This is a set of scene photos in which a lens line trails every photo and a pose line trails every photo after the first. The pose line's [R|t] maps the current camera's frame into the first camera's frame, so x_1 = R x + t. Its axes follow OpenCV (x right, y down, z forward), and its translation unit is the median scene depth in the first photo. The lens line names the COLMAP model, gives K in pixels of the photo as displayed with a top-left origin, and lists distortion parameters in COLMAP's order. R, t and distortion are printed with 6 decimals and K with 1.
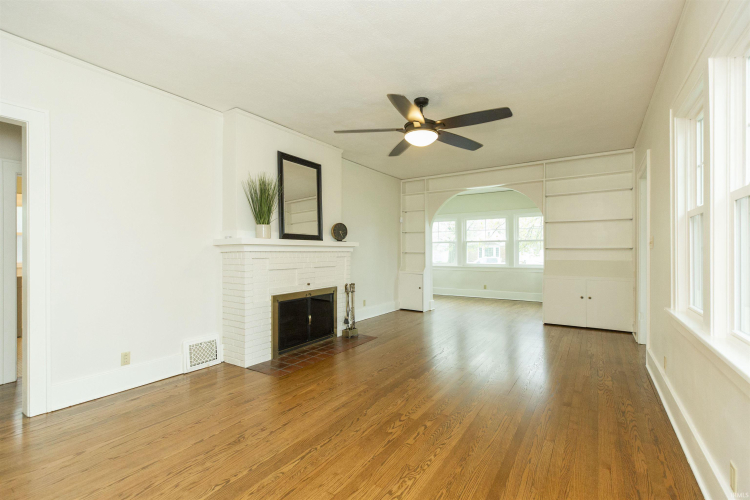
lens RADIAL K [[336.7, 0, 376.5], [0, 336.7, 252.0], [0, 0, 1]] dist [0.001424, 0.000177]
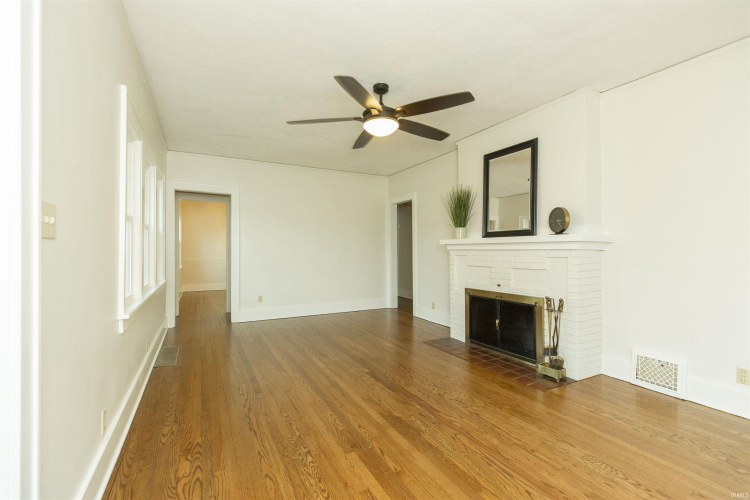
lens RADIAL K [[336.7, 0, 376.5], [0, 336.7, 252.0], [0, 0, 1]] dist [0.001424, 0.000177]
pose [[-0.486159, 0.005227, -0.873855, 0.852273], [0.000230, 0.999983, 0.005854, -0.000627], [0.873870, 0.002645, -0.486152, 1.296175]]
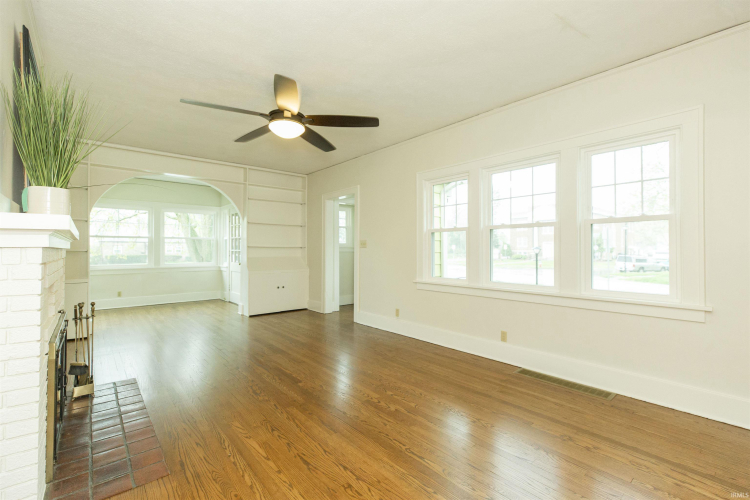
lens RADIAL K [[336.7, 0, 376.5], [0, 336.7, 252.0], [0, 0, 1]] dist [0.001424, 0.000177]
pose [[0.280487, -0.003303, 0.959852, -0.629172], [0.000431, 0.999994, 0.003315, 0.003220], [-0.959858, -0.000516, 0.280487, 0.444796]]
